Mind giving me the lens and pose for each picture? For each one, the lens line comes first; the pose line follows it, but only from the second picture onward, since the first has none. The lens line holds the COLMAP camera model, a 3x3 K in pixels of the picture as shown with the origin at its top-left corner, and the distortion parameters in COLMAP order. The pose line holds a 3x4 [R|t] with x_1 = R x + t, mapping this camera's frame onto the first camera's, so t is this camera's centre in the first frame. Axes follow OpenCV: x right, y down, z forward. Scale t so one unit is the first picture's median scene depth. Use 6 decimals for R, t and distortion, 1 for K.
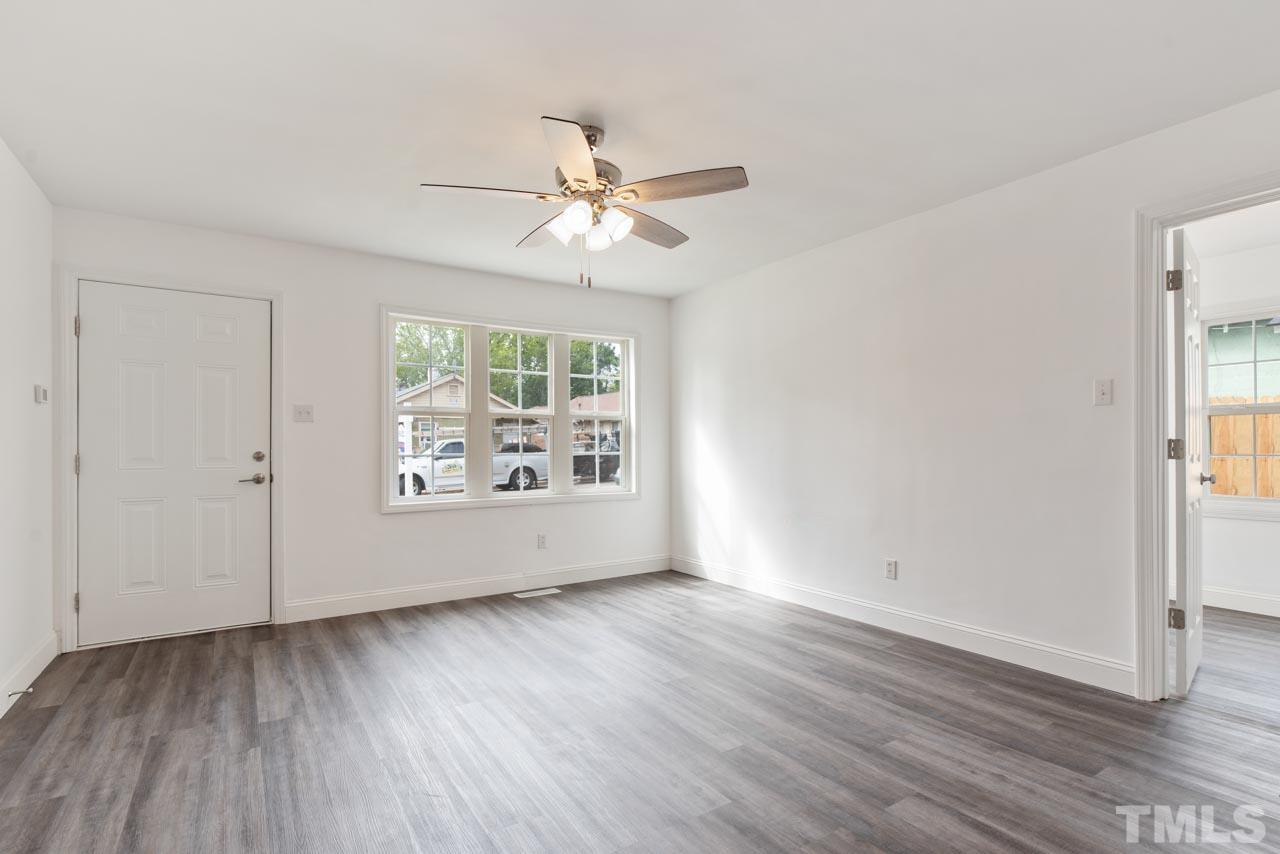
lens RADIAL K [[623.7, 0, 649.4], [0, 623.7, 431.0], [0, 0, 1]] dist [0.000955, 0.000970]
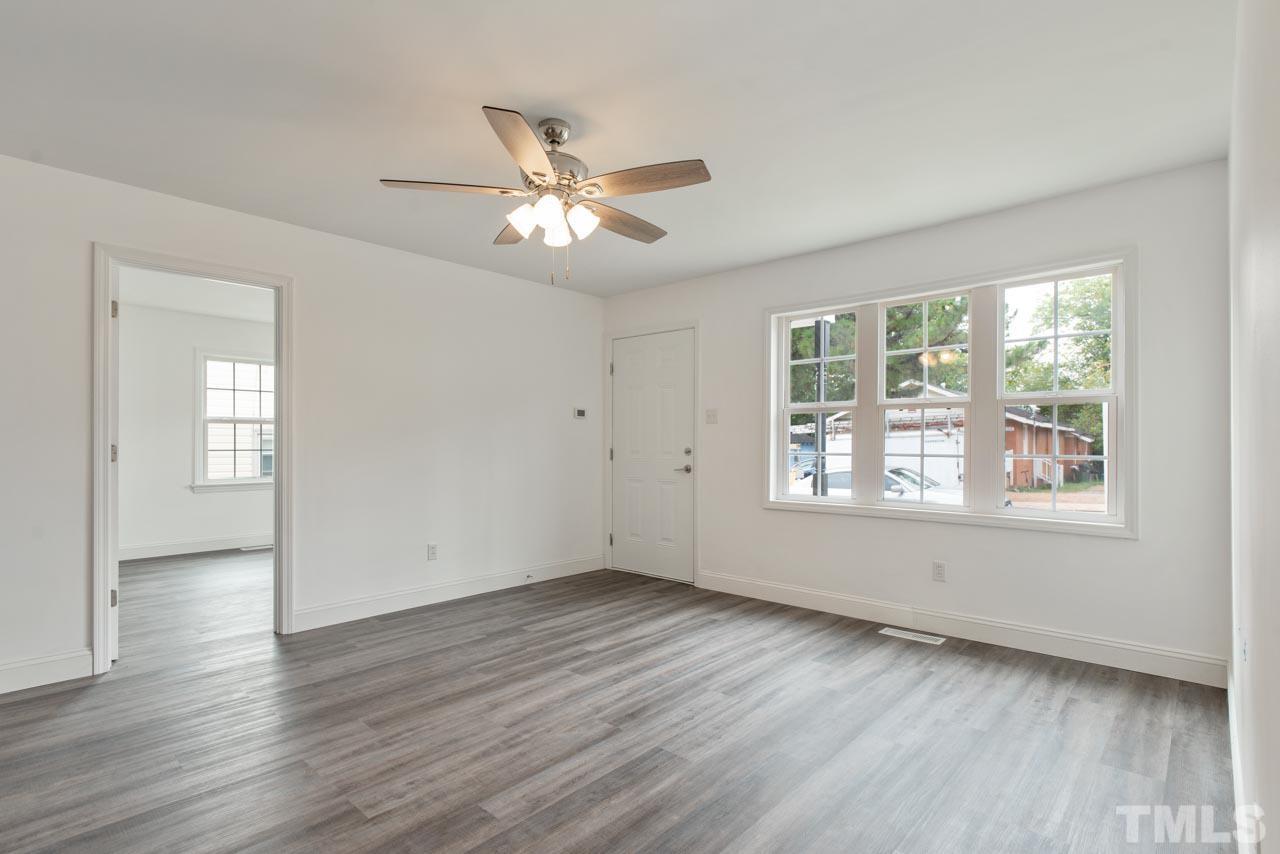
lens RADIAL K [[623.7, 0, 646.6], [0, 623.7, 427.7], [0, 0, 1]] dist [0.000955, 0.000970]
pose [[0.257054, -0.019331, -0.966204, 0.588462], [0.017710, 0.999726, -0.015290, 0.010555], [0.966235, -0.013181, 0.257325, 0.590125]]
